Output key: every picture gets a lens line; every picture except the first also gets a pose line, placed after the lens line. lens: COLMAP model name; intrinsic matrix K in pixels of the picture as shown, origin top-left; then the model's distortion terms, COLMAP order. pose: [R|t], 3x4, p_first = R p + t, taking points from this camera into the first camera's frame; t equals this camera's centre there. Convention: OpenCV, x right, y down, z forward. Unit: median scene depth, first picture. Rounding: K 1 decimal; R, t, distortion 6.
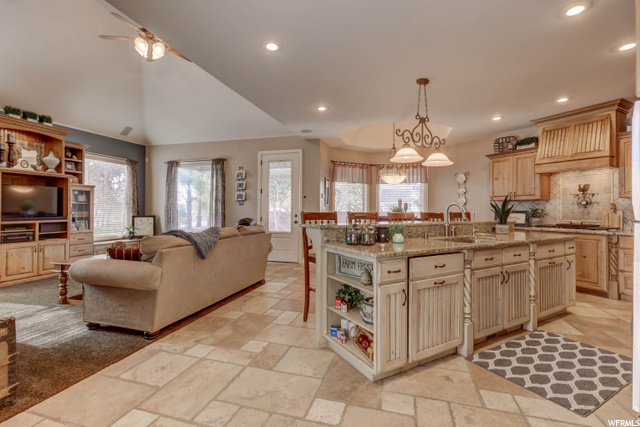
lens RADIAL K [[288.5, 0, 318.3], [0, 288.5, 209.7], [0, 0, 1]] dist [0.002160, 0.000538]
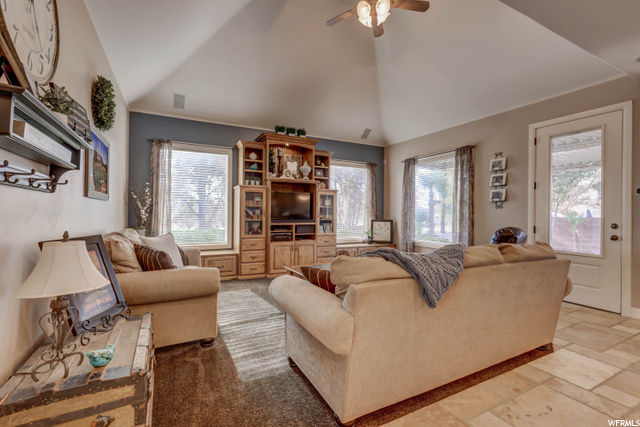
lens RADIAL K [[288.5, 0, 319.5], [0, 288.5, 211.6], [0, 0, 1]] dist [0.002160, 0.000538]
pose [[0.696619, 0.000880, -0.717441, -0.086153], [-0.006642, 0.999964, -0.005222, -0.000531], [0.717411, 0.008402, 0.696600, 0.256696]]
